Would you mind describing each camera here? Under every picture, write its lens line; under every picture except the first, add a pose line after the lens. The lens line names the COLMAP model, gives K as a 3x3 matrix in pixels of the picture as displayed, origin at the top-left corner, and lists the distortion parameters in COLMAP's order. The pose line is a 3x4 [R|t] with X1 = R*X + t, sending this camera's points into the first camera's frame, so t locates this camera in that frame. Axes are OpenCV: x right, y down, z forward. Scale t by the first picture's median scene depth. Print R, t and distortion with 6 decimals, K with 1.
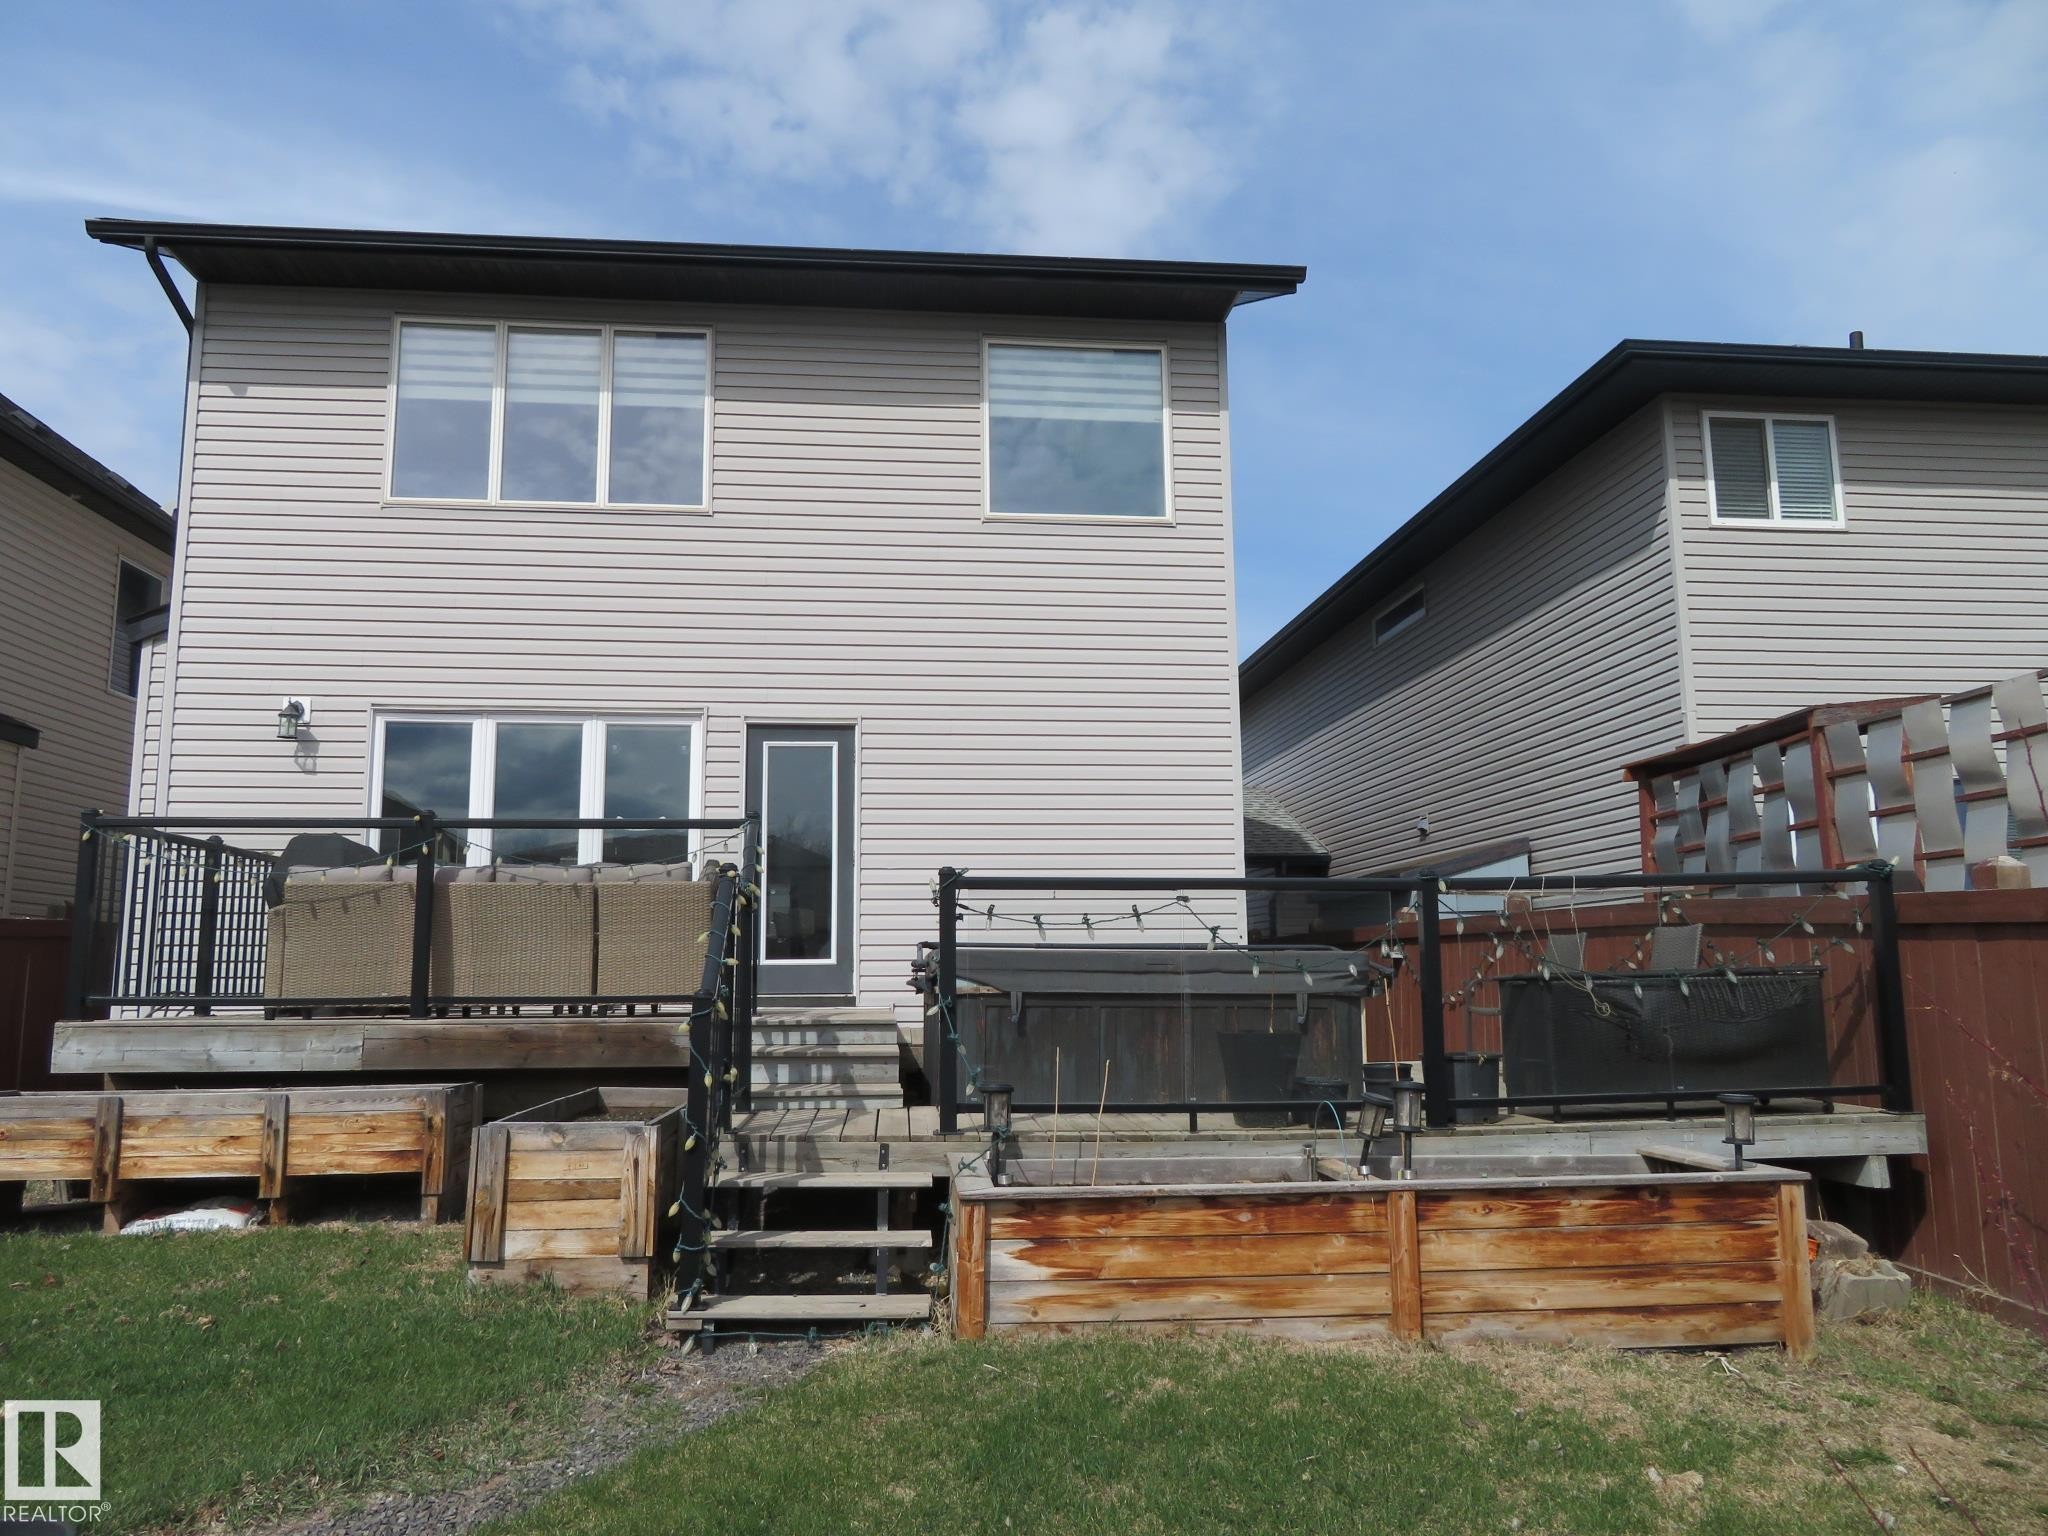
lens RADIAL K [[1444.1, 0, 1007.0], [0, 1444.1, 759.5], [0, 0, 1]] dist [-0.023685, 0.012872]
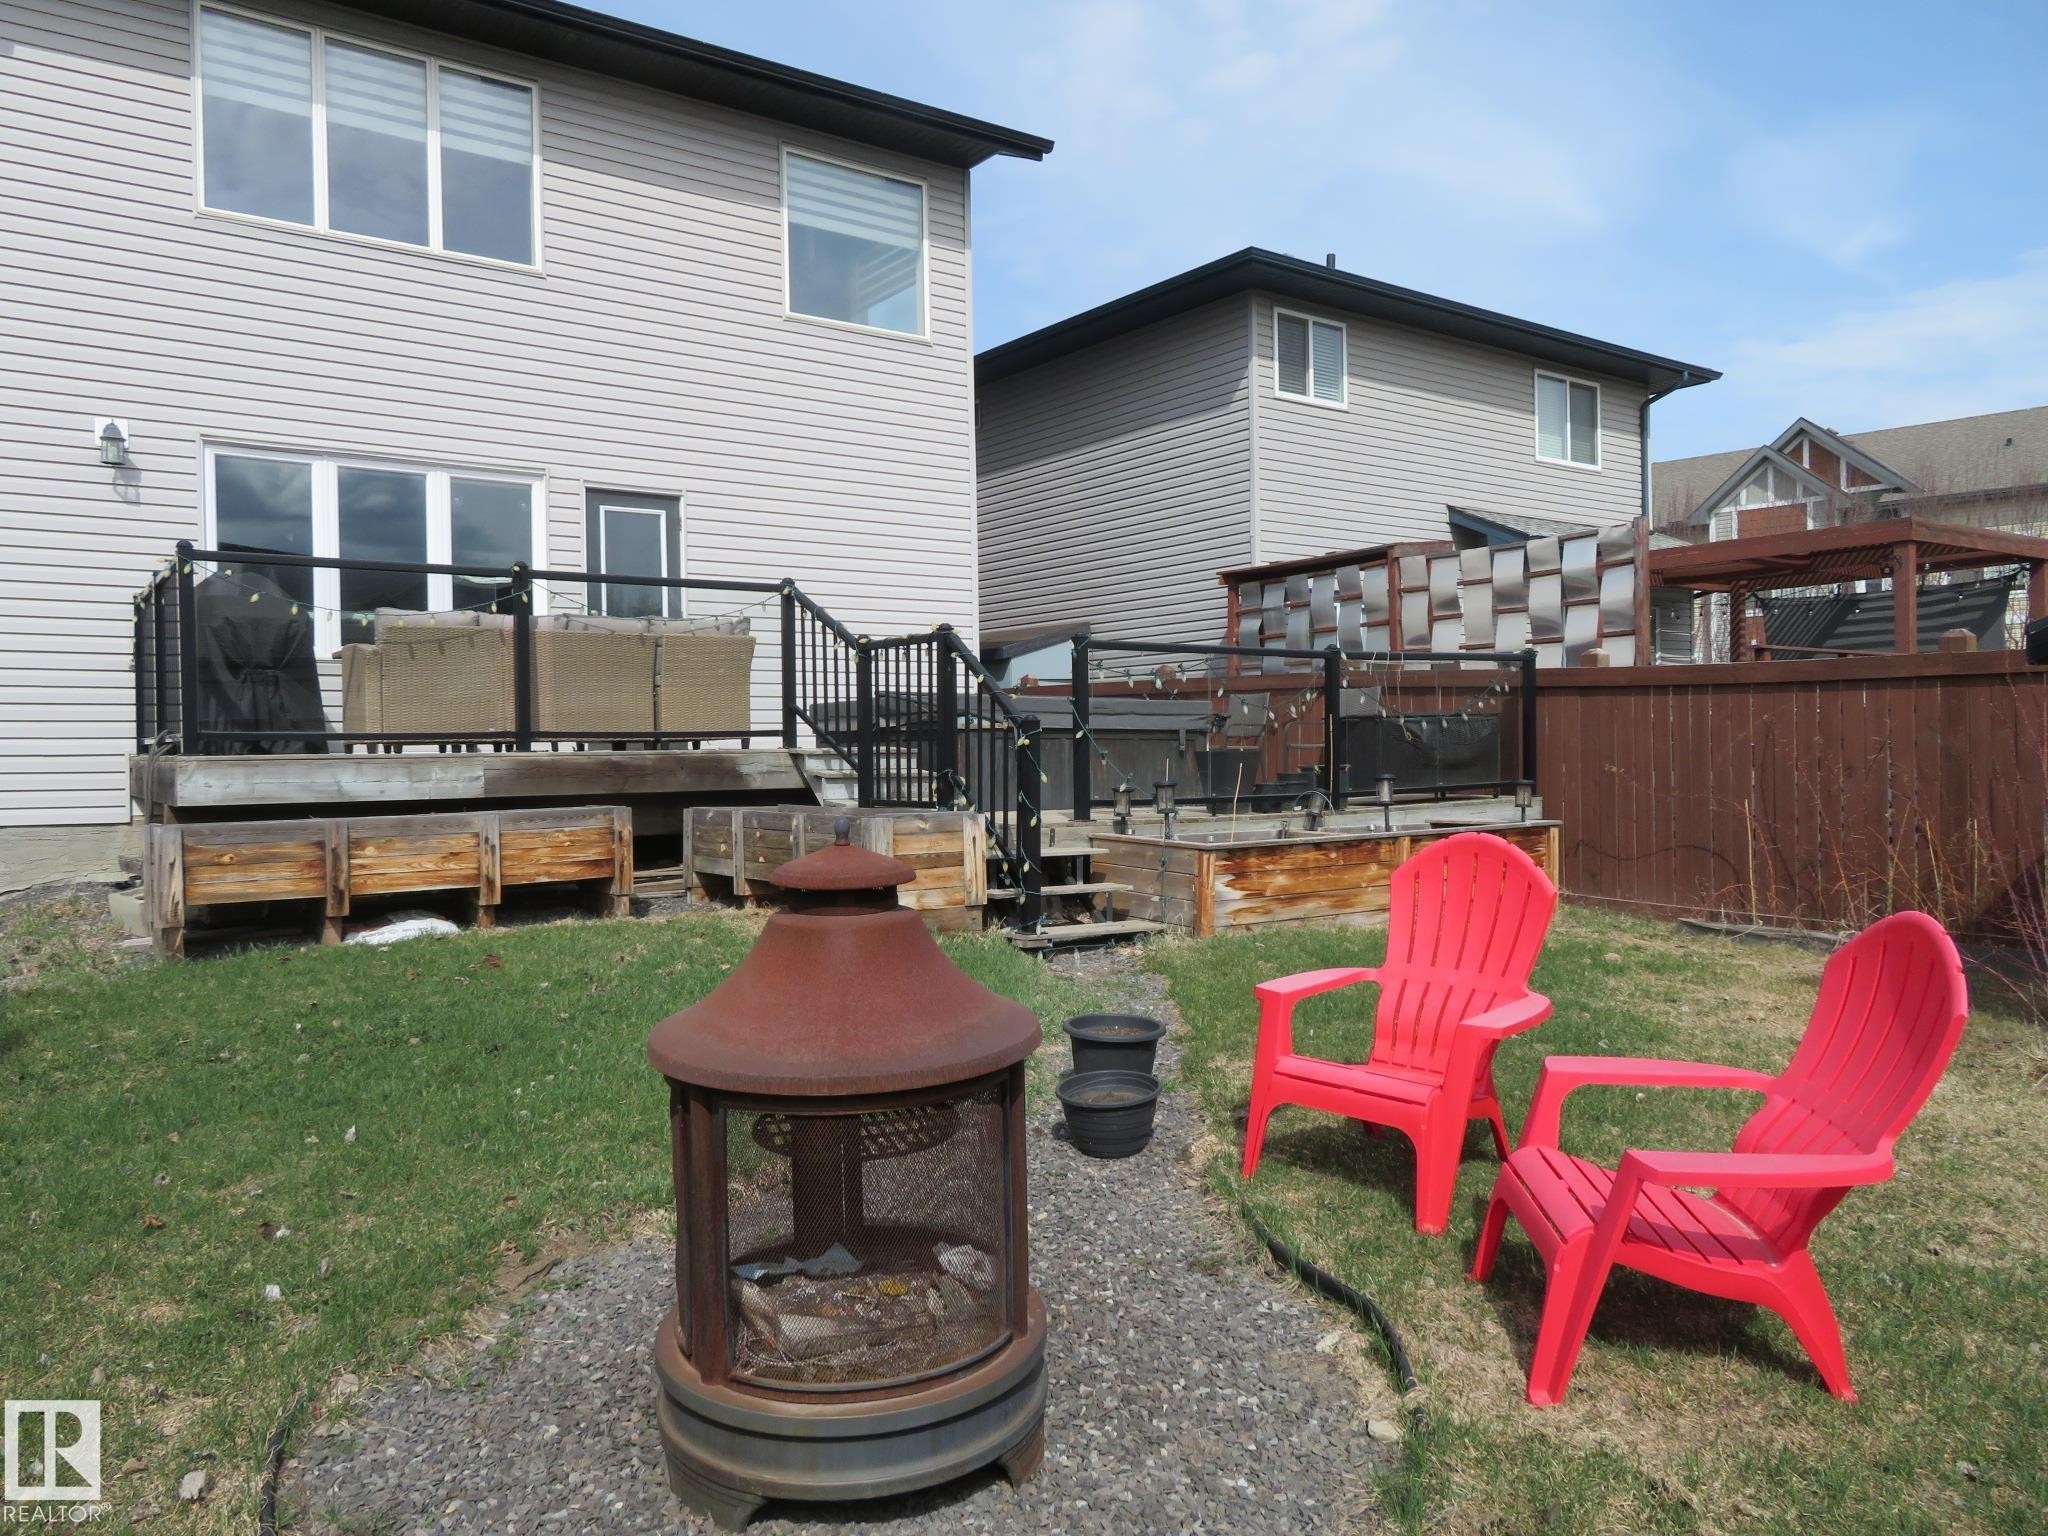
lens RADIAL K [[1444.1, 0, 980.1], [0, 1444.1, 761.9], [0, 0, 1]] dist [-0.023685, 0.012872]
pose [[0.871041, -0.008280, 0.491140, -0.546171], [-0.069178, 0.987825, 0.139342, 0.008407], [-0.486315, -0.155349, 0.859863, -0.104455]]
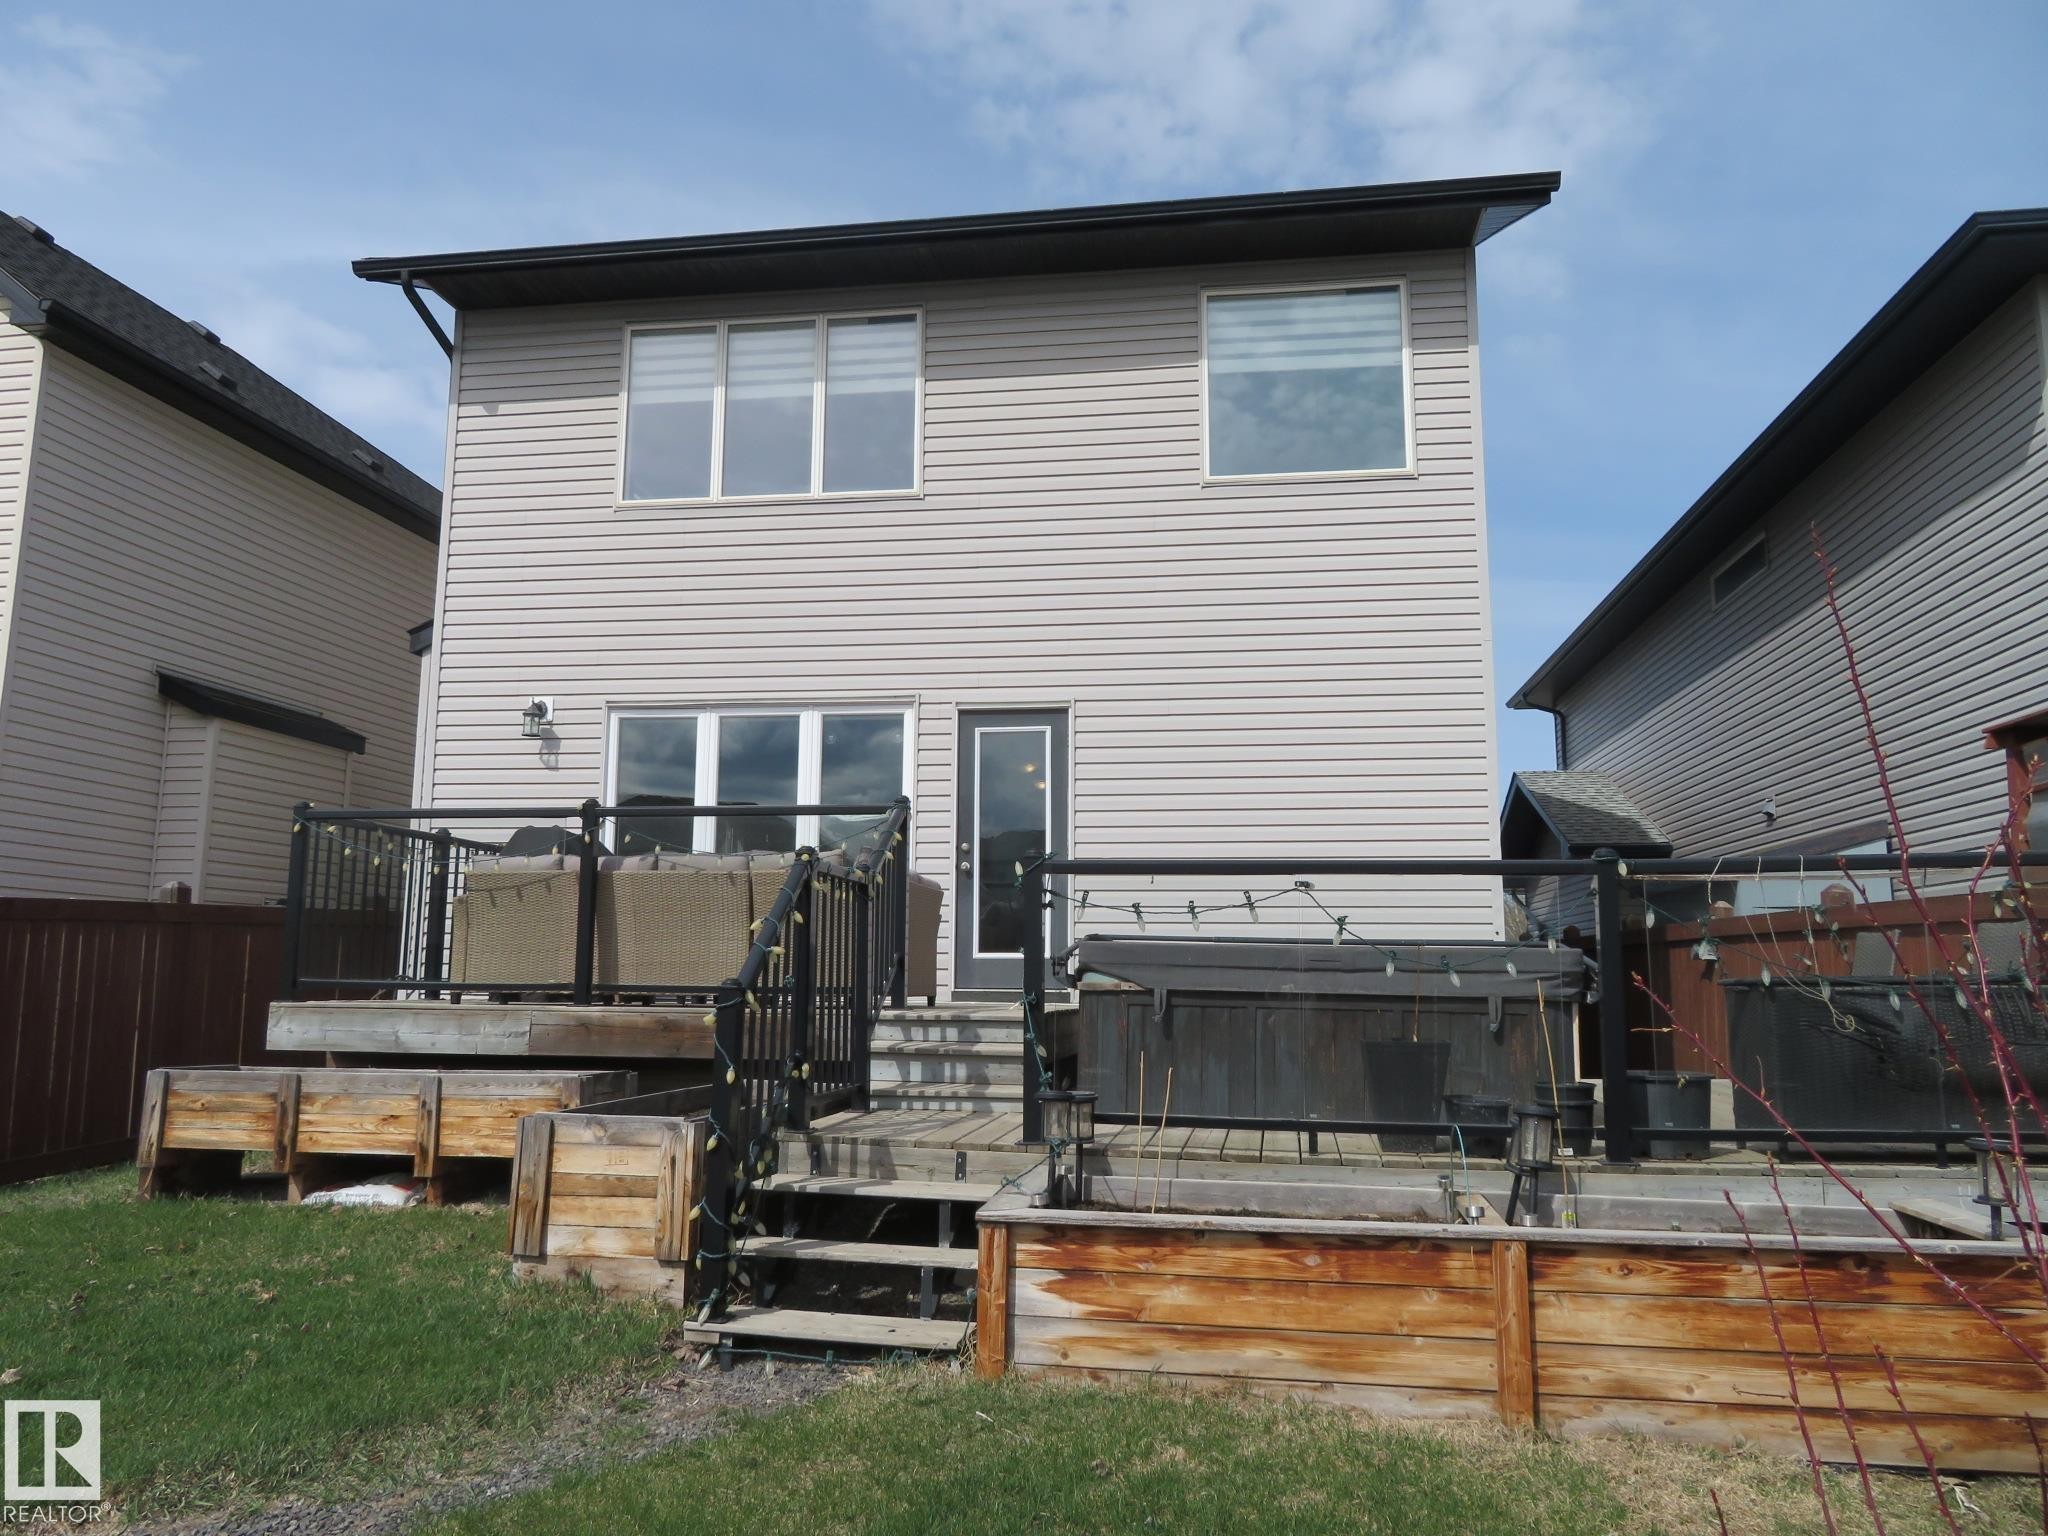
lens RADIAL K [[1444.1, 0, 1015.6], [0, 1444.1, 760.0], [0, 0, 1]] dist [-0.023685, 0.012872]
pose [[0.968496, -0.021357, -0.248111, 0.118233], [0.021837, 0.999761, -0.000815, 0.012820], [0.248070, -0.004629, 0.968731, 0.081522]]
